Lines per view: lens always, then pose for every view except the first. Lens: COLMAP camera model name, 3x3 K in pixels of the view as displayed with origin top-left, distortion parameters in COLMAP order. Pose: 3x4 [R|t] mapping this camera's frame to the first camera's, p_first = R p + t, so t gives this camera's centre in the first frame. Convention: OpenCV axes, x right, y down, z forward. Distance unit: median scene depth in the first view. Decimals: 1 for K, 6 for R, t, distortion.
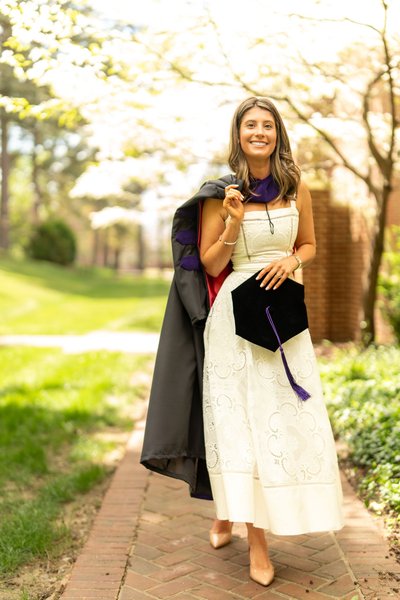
lens RADIAL K [[755.1, 0, 202.1], [0, 755.1, 300.3], [0, 0, 1]] dist [0.017730, 0.026716]
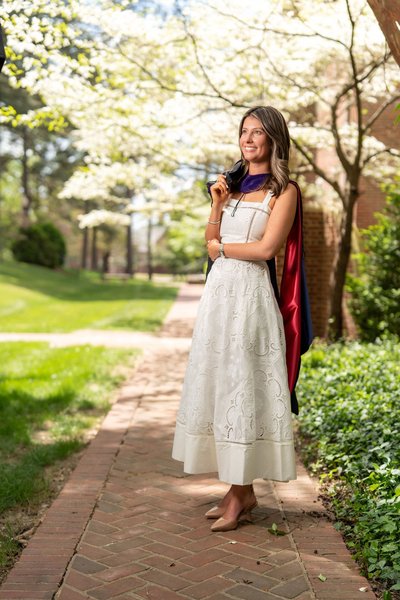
lens RADIAL K [[807.7, 0, 200.0], [0, 807.7, 300.0], [0, 0, 1]] dist [0.010784, 0.000351]
pose [[0.999956, 0.008195, -0.004555, 0.029606], [-0.008272, 0.999822, -0.016983, 0.020378], [0.004415, 0.017020, 0.999845, -0.117324]]
